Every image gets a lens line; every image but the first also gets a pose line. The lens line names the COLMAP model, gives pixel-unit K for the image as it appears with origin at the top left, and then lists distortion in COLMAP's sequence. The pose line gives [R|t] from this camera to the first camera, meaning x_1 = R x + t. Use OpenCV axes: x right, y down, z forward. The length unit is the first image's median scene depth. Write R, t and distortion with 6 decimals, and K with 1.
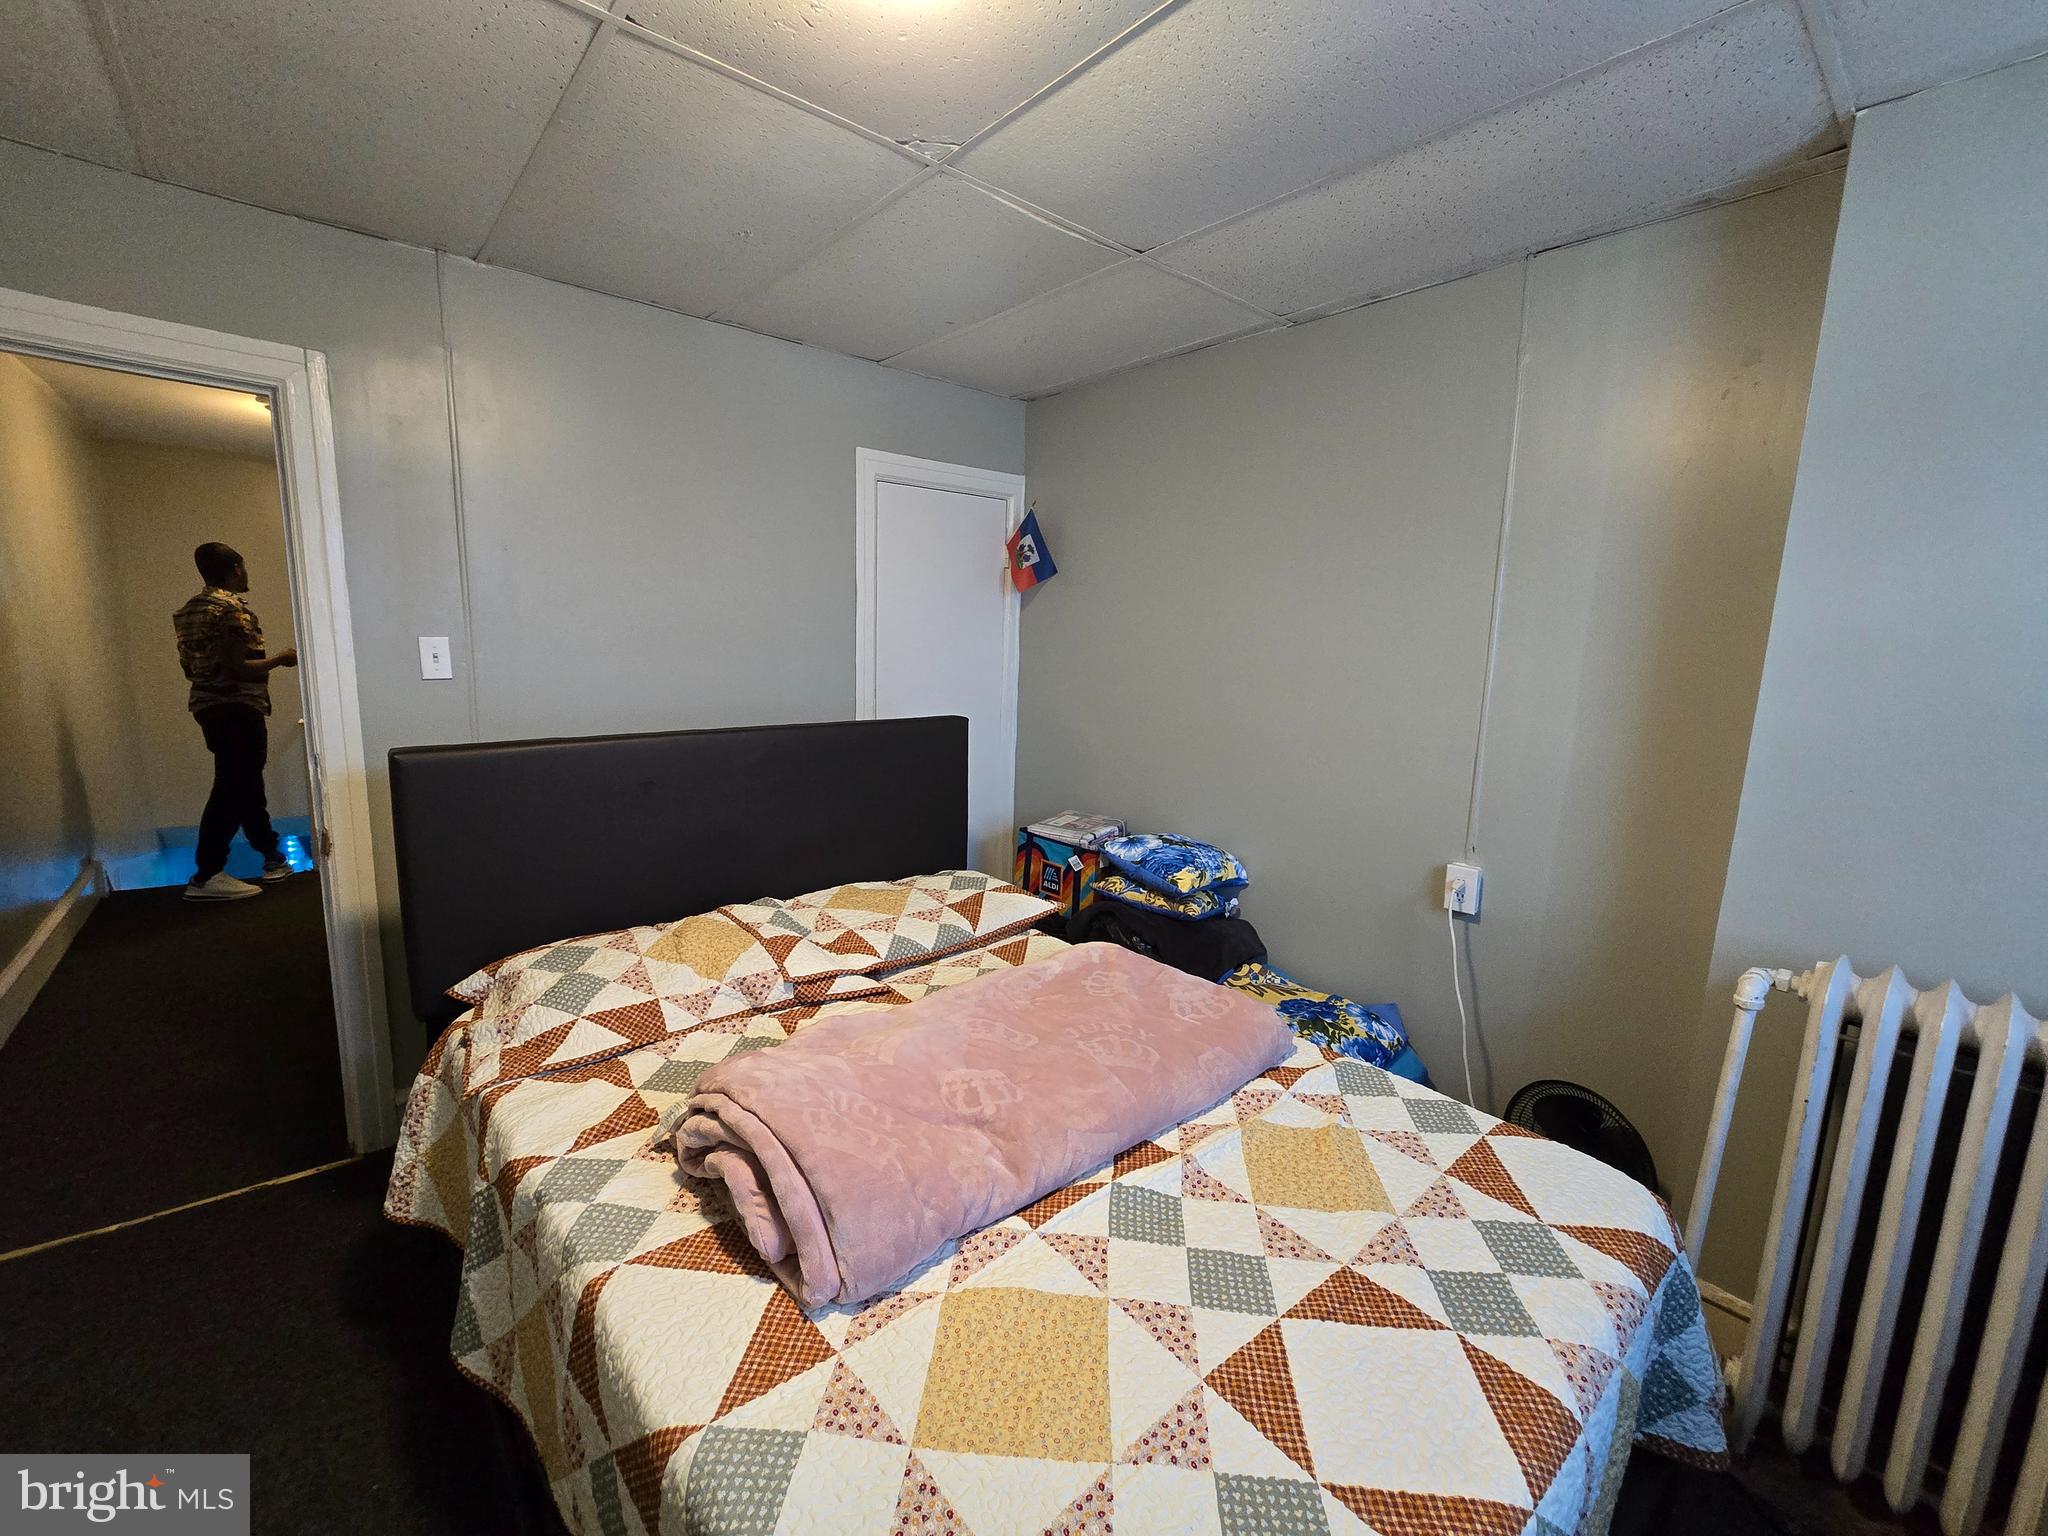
lens RADIAL K [[842.0, 0, 1018.1], [0, 842.0, 766.7], [0, 0, 1]] dist [-0.002688, -0.000443]
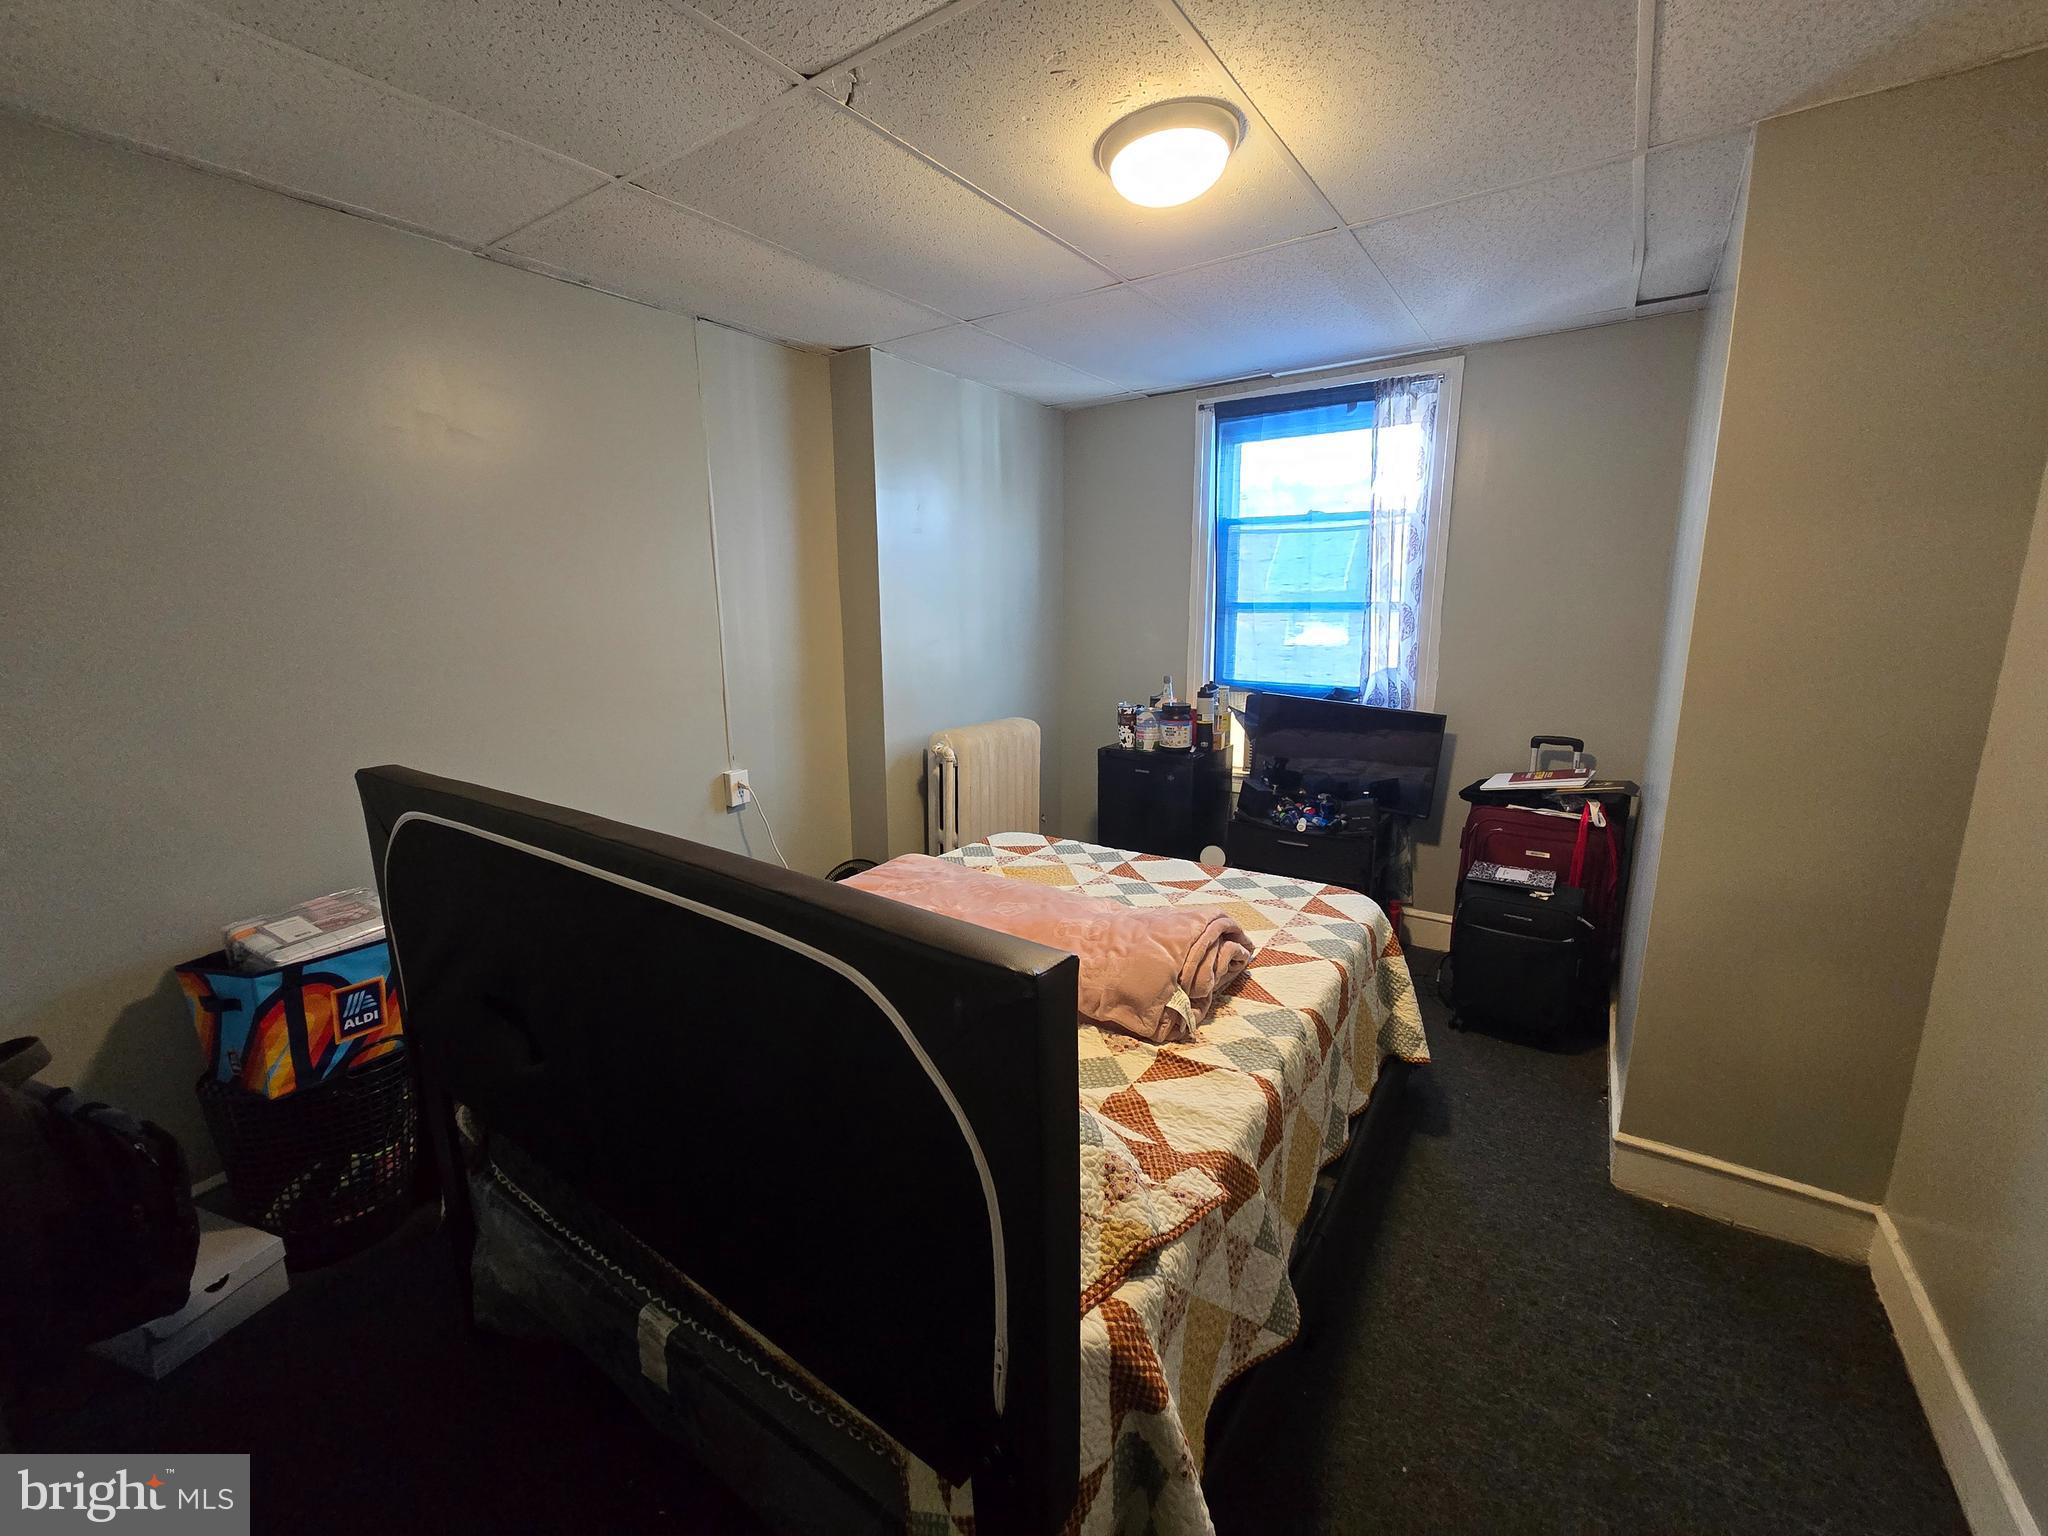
lens RADIAL K [[842.0, 0, 1017.8], [0, 842.0, 762.6], [0, 0, 1]] dist [-0.002688, -0.000443]
pose [[-0.250880, -0.207314, 0.945558, -1.360799], [0.160816, 0.954298, 0.251899, -0.257685], [-0.954567, 0.215257, -0.206075, 1.337587]]
